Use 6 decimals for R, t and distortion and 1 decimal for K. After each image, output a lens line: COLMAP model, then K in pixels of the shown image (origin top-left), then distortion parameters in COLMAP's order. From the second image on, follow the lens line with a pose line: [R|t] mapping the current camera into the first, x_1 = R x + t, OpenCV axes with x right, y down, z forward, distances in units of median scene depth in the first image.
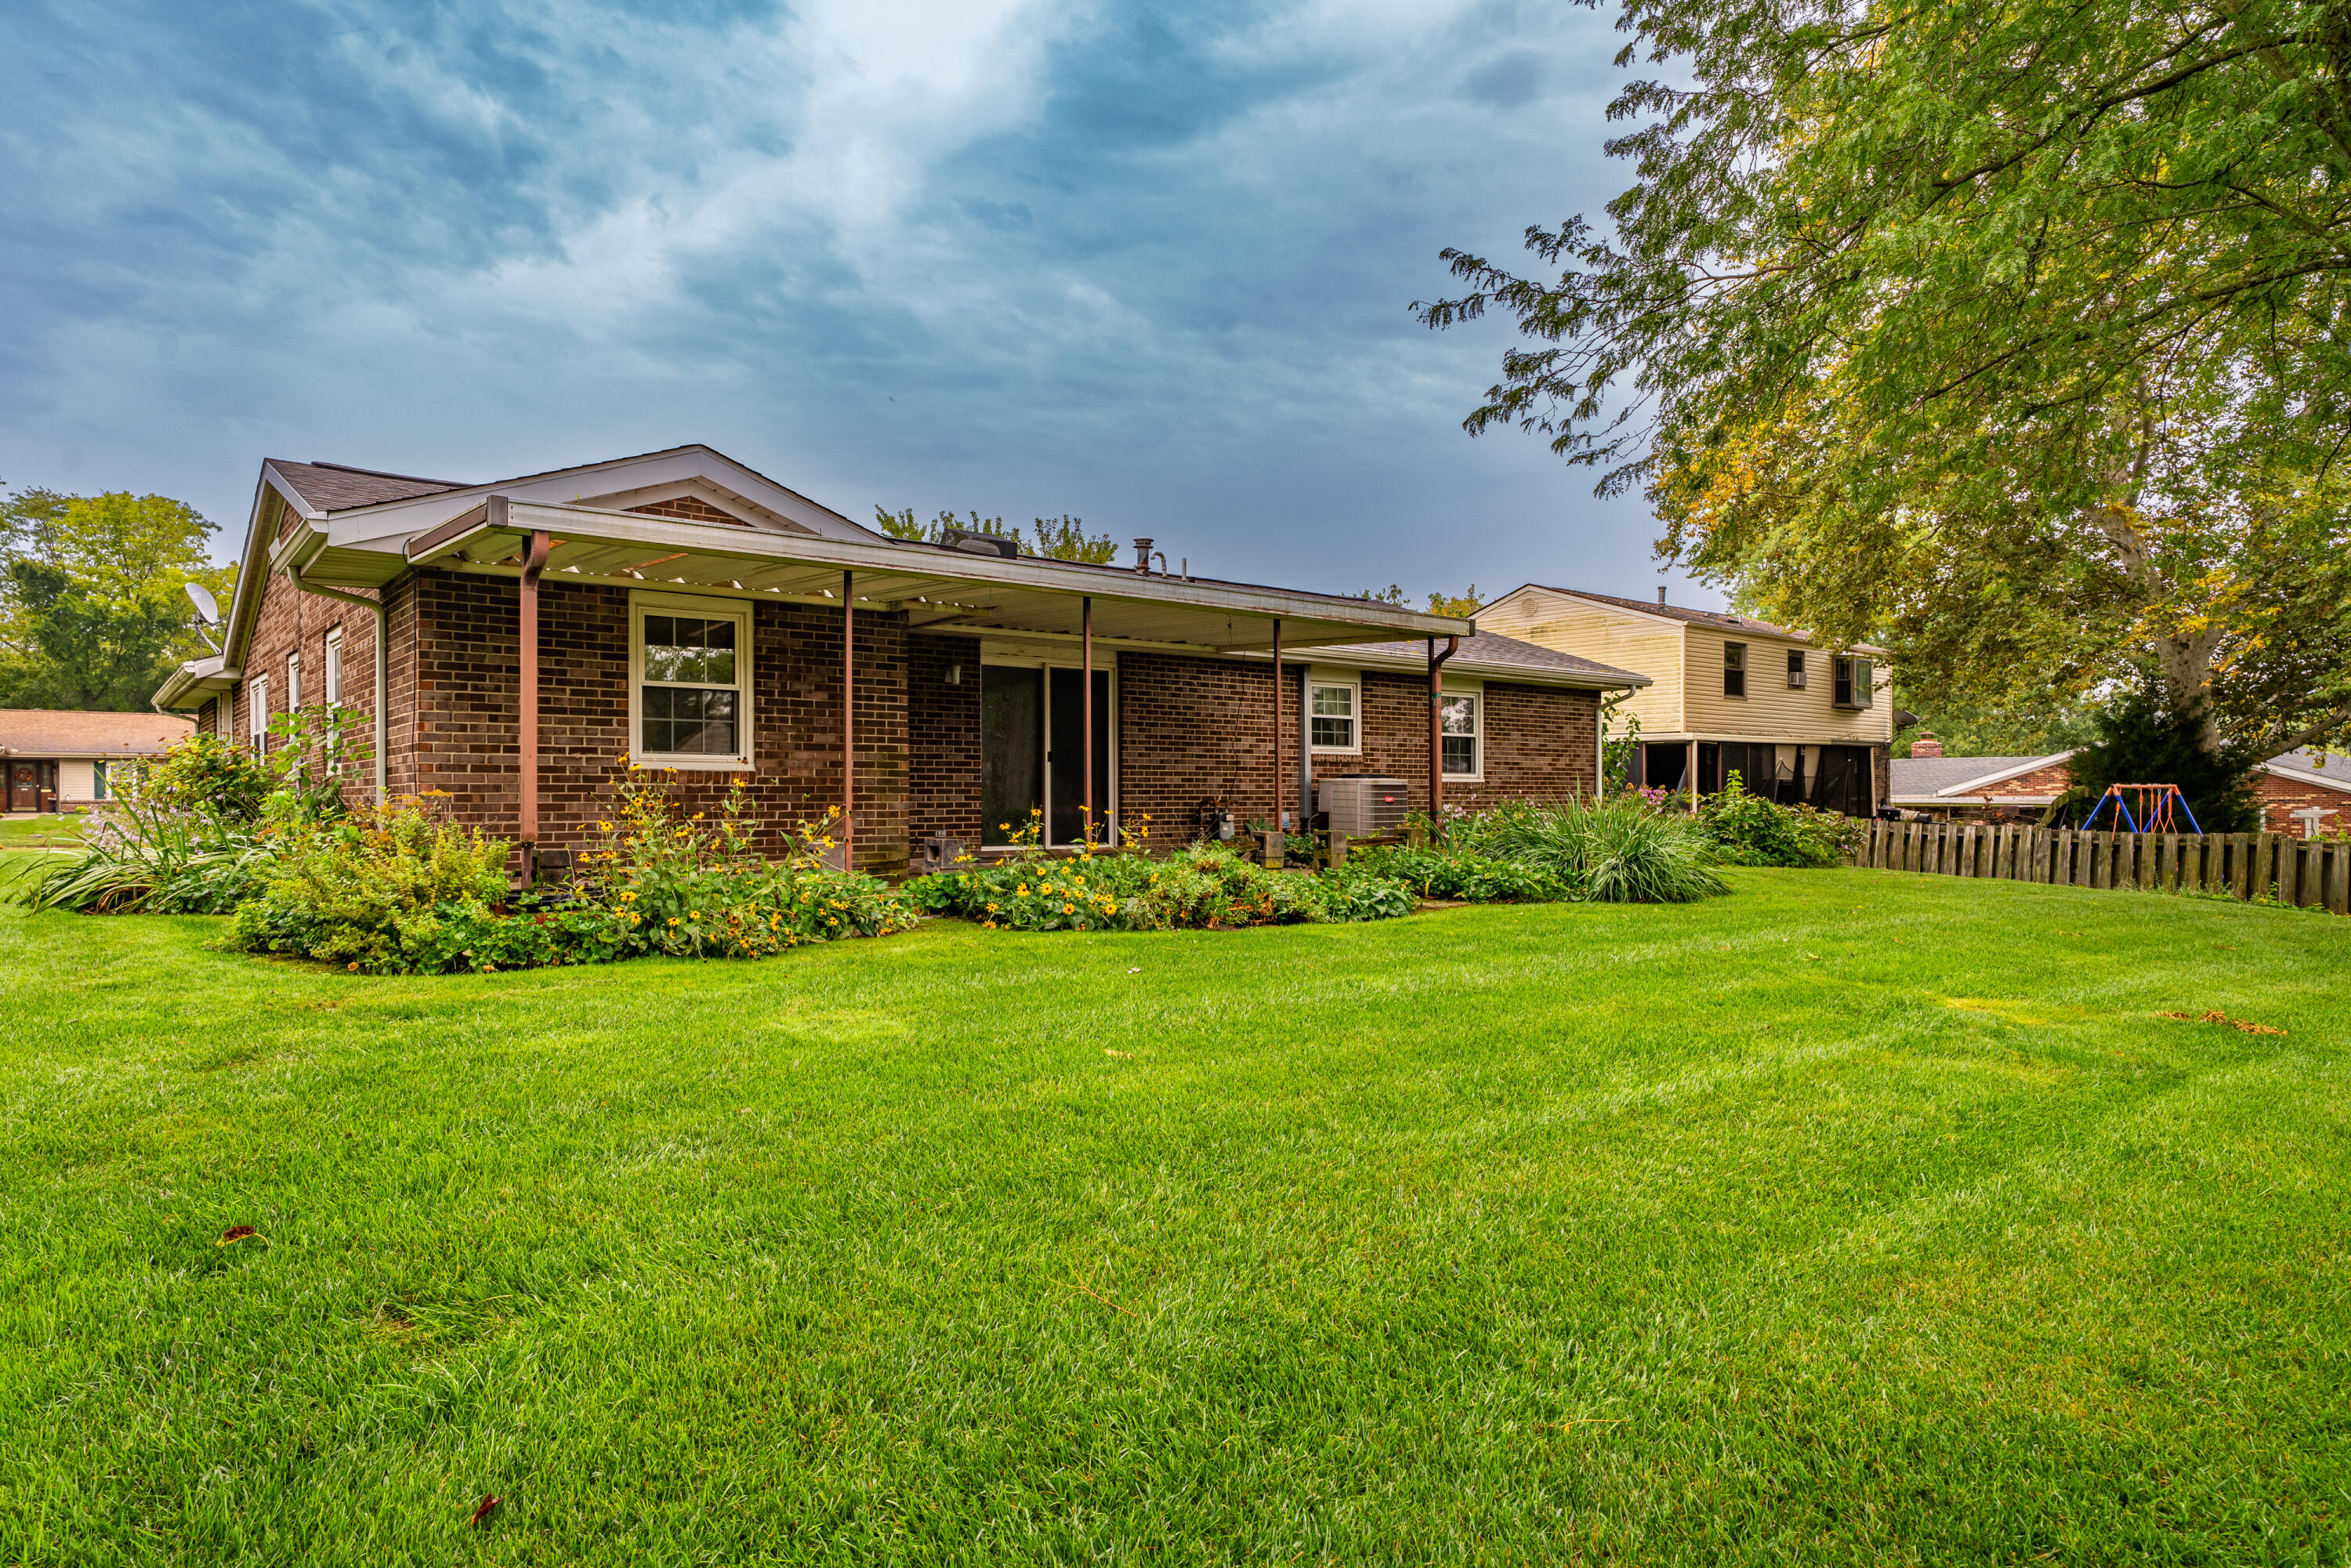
lens RADIAL K [[1408.1, 0, 1175.5], [0, 1408.1, 784.0], [0, 0, 1]] dist [-0.000809, -0.000659]
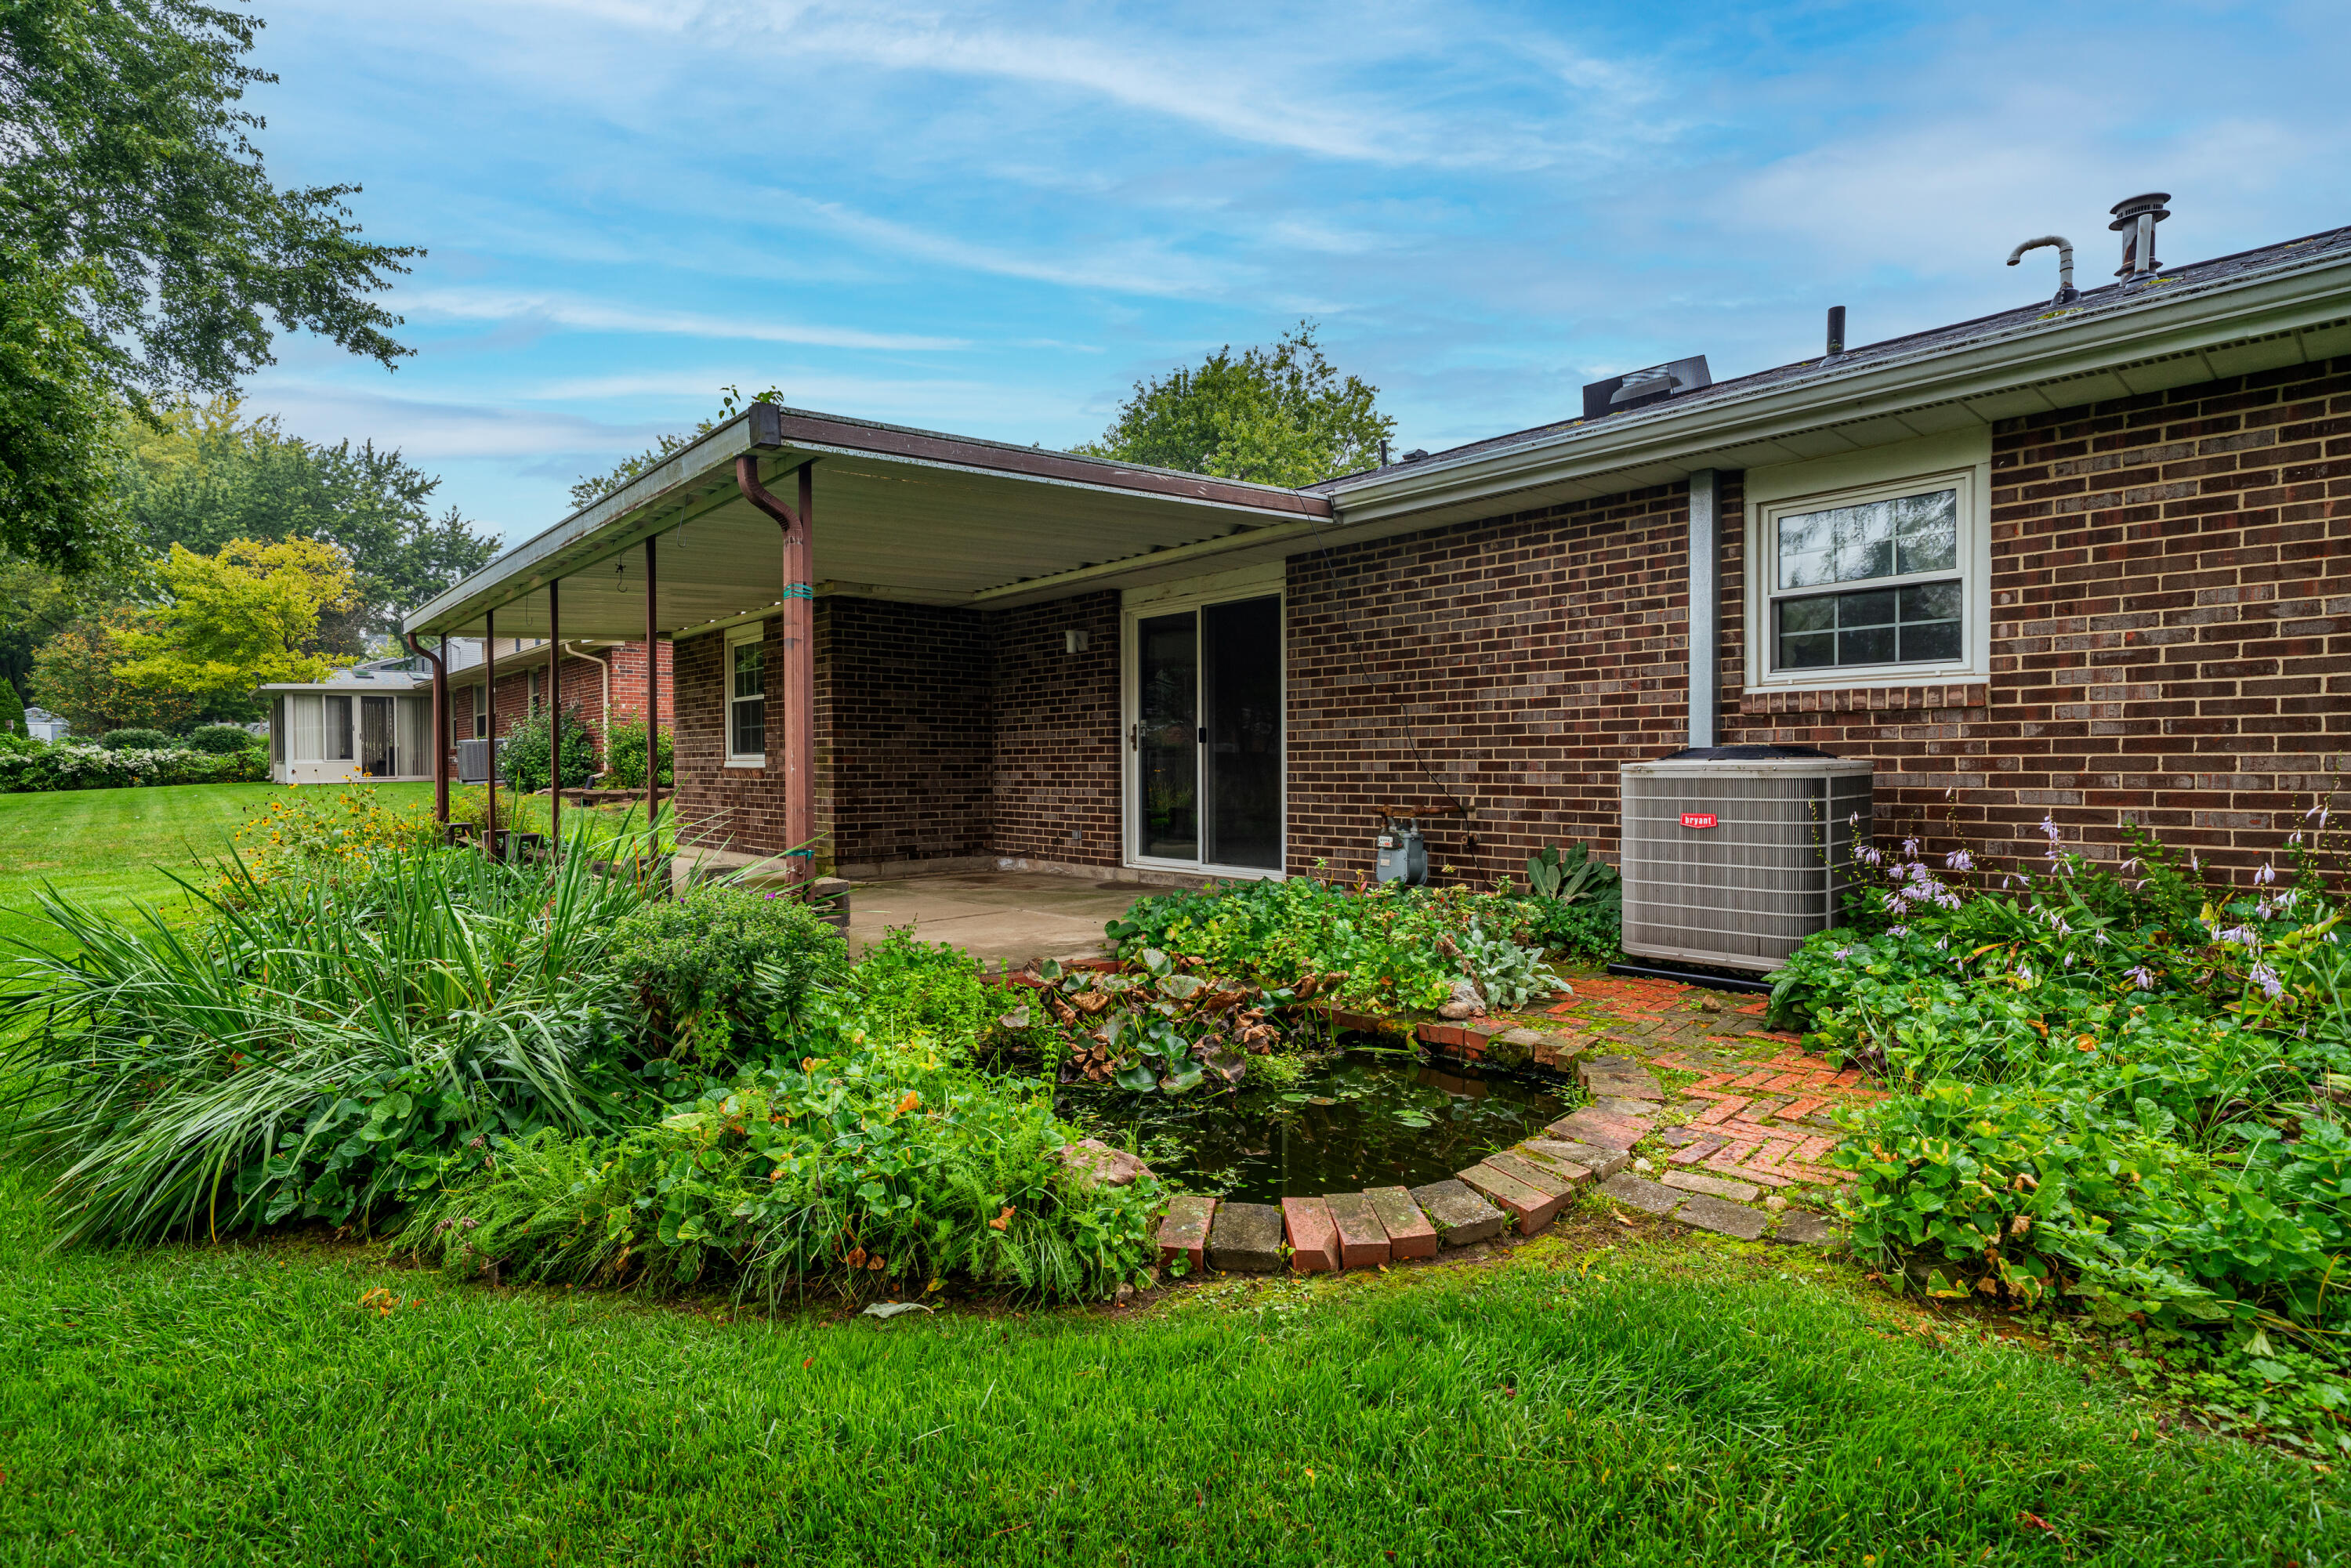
lens RADIAL K [[1168.2, 0, 1175.5], [0, 1168.2, 784.0], [0, 0, 1]] dist [-0.000345, -0.000178]
pose [[0.010731, 0.017805, -0.999784, 0.629848], [0.015304, 0.999721, 0.017969, -0.007403], [0.999825, -0.015494, 0.010455, 1.259788]]
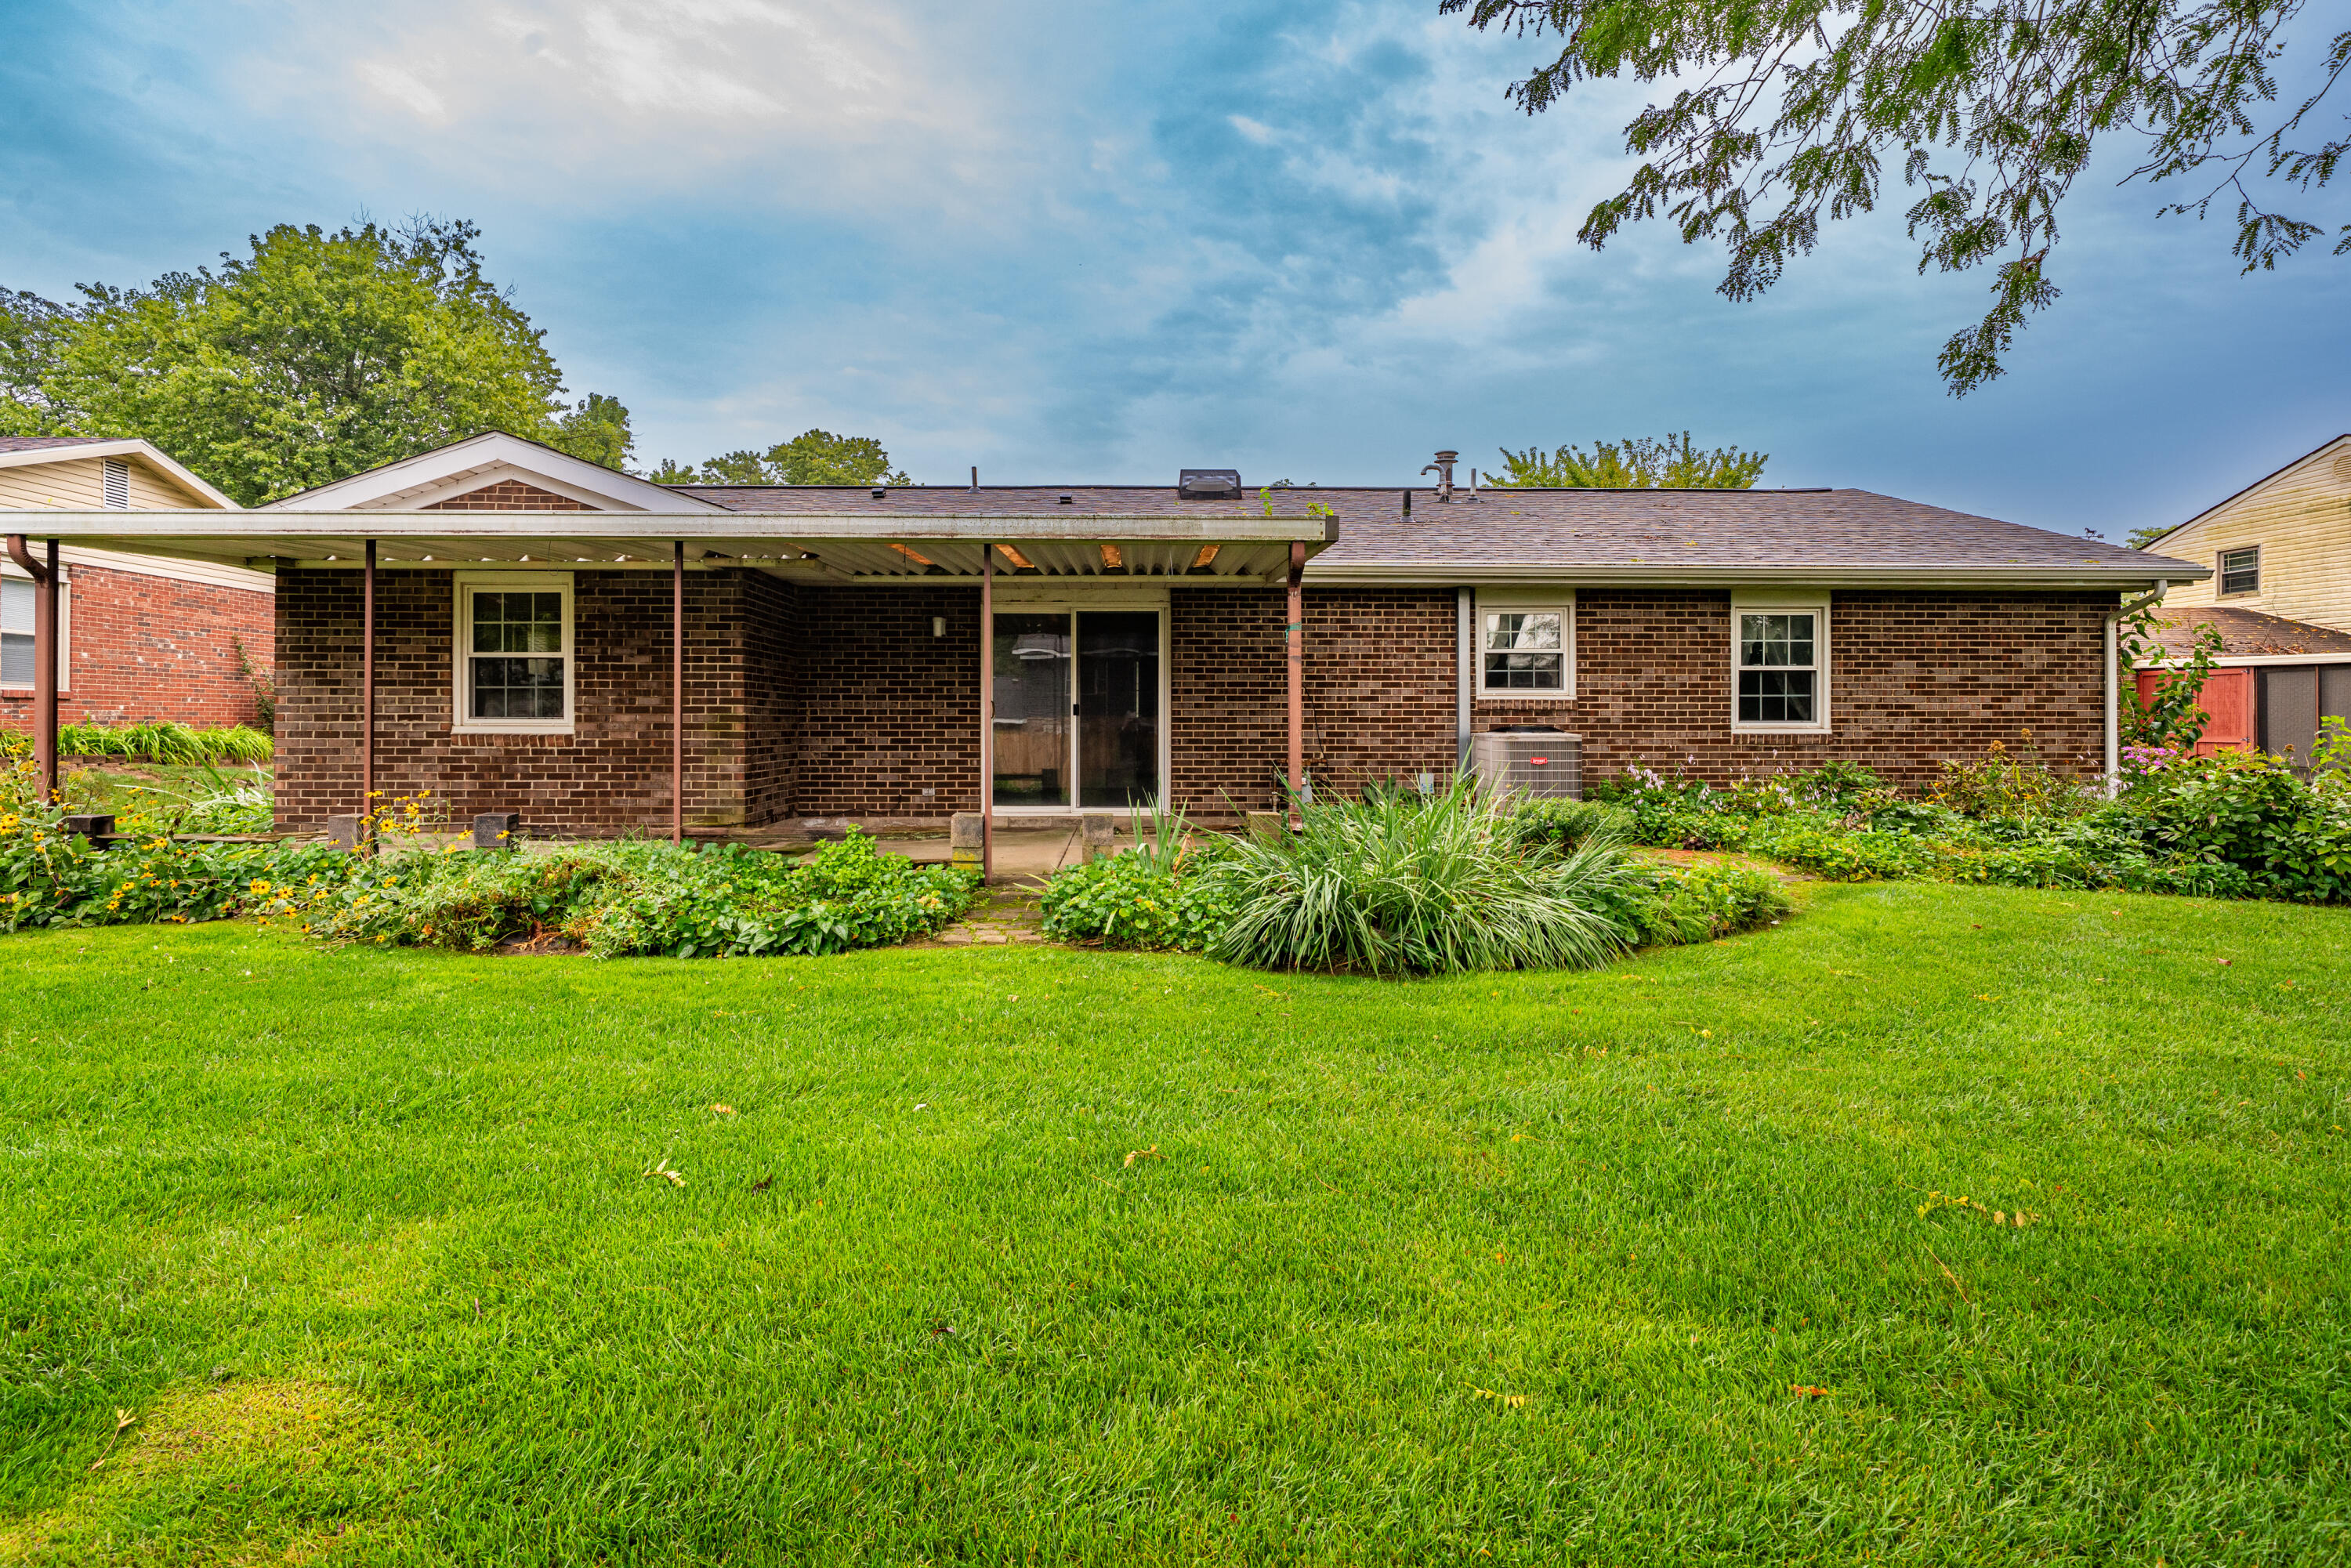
lens RADIAL K [[1194.5, 0, 1178.3], [0, 1194.5, 693.2], [0, 0, 1]] dist [-0.000660, 0.000318]
pose [[0.783103, -0.010492, -0.621803, 0.573583], [0.003041, 0.999910, -0.013042, -0.025334], [0.621885, 0.008322, 0.783065, 0.555413]]
